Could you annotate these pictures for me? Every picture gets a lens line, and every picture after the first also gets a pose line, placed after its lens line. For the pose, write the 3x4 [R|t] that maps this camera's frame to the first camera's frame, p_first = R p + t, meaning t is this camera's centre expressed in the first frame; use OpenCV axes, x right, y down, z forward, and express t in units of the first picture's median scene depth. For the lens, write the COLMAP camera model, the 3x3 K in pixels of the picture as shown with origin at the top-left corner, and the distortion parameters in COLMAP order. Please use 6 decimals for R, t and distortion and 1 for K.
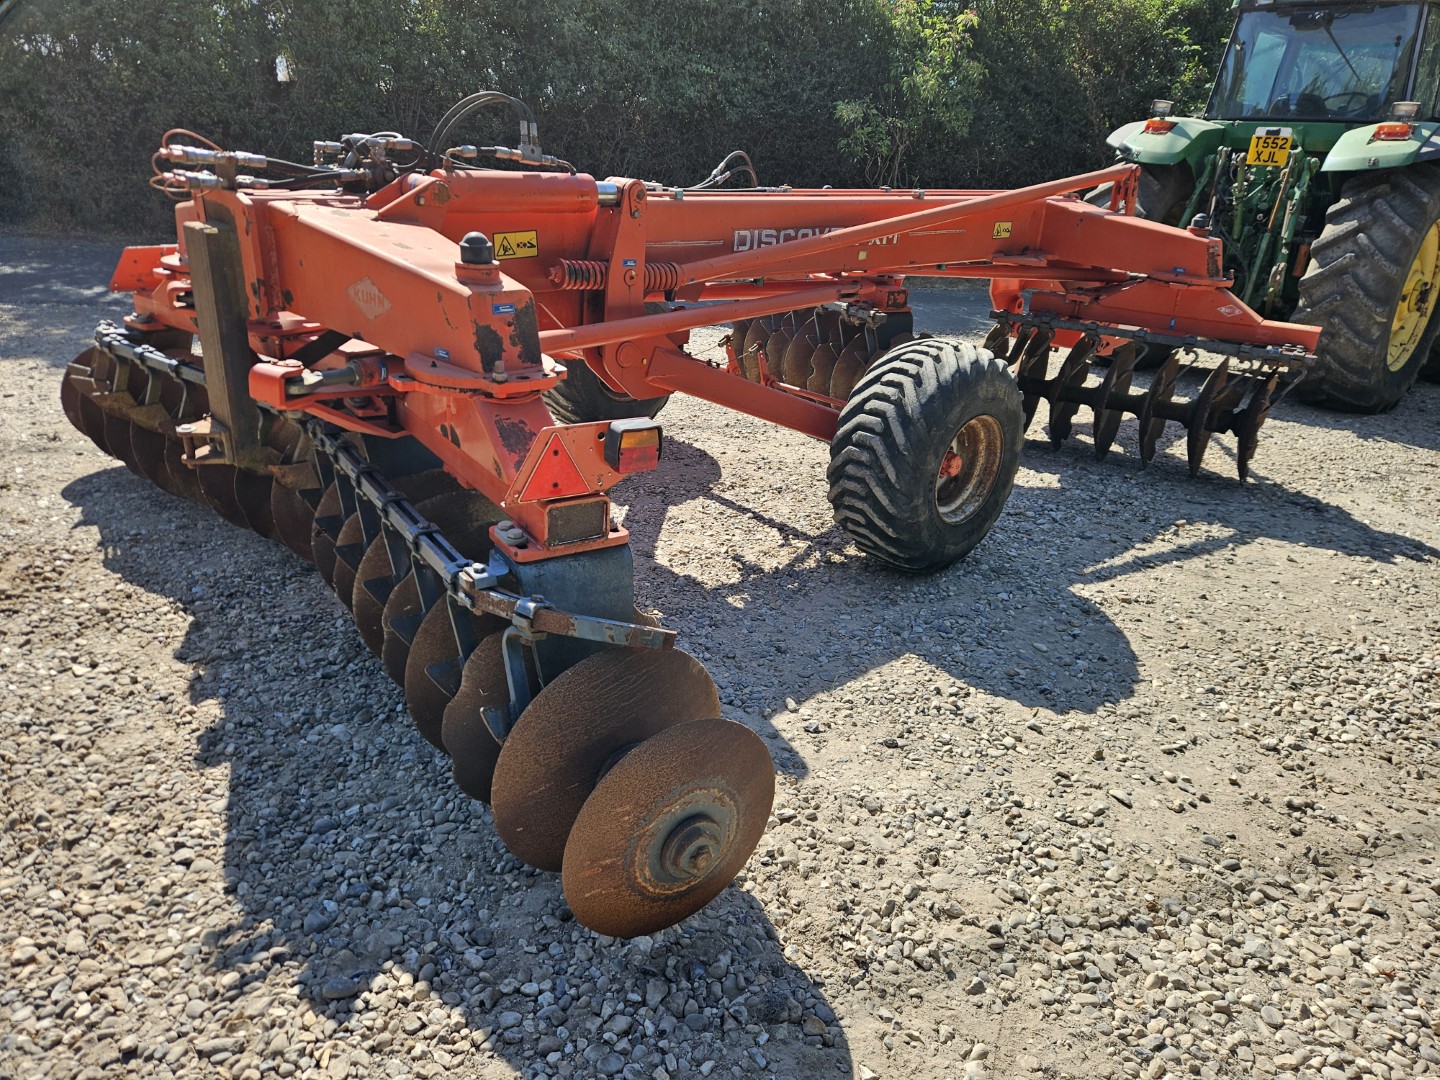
lens RADIAL K [[954.3, 0, 741.5], [0, 954.3, 535.4], [0, 0, 1]] dist [0.067589, -0.051113]
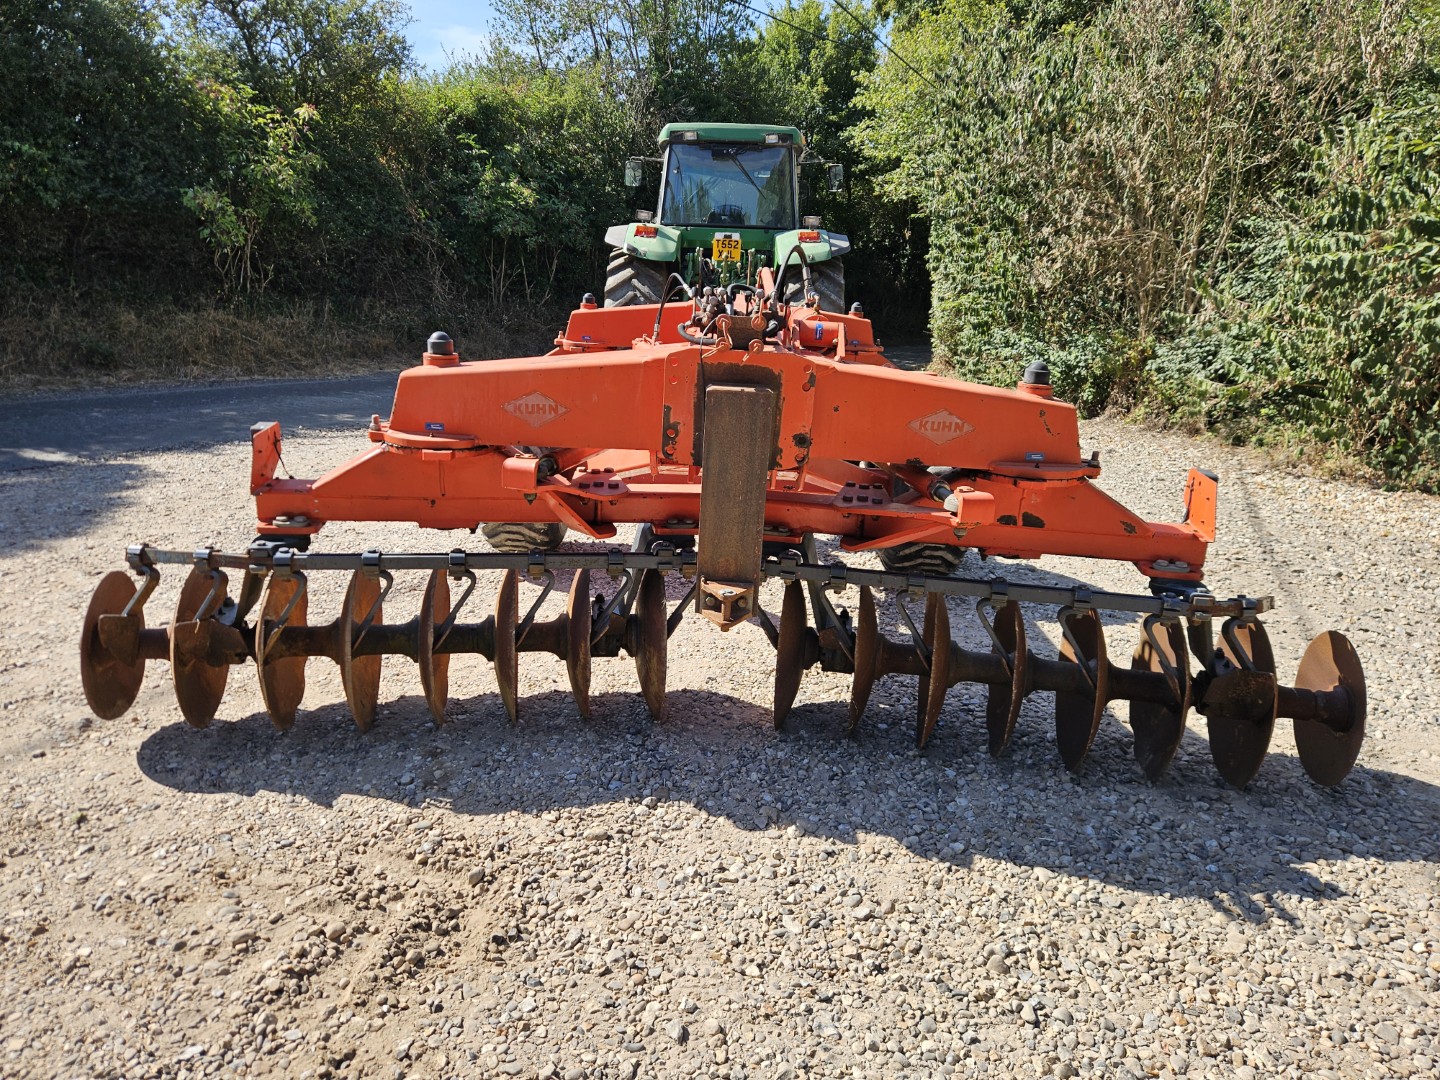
lens RADIAL K [[948.4, 0, 713.6], [0, 948.4, 542.6], [0, 0, 1]] dist [0.064296, -0.049386]
pose [[0.694487, -0.226398, 0.682958, -0.459625], [0.268441, 0.962198, 0.045992, -0.075325], [-0.667553, 0.151393, 0.729009, 0.122224]]
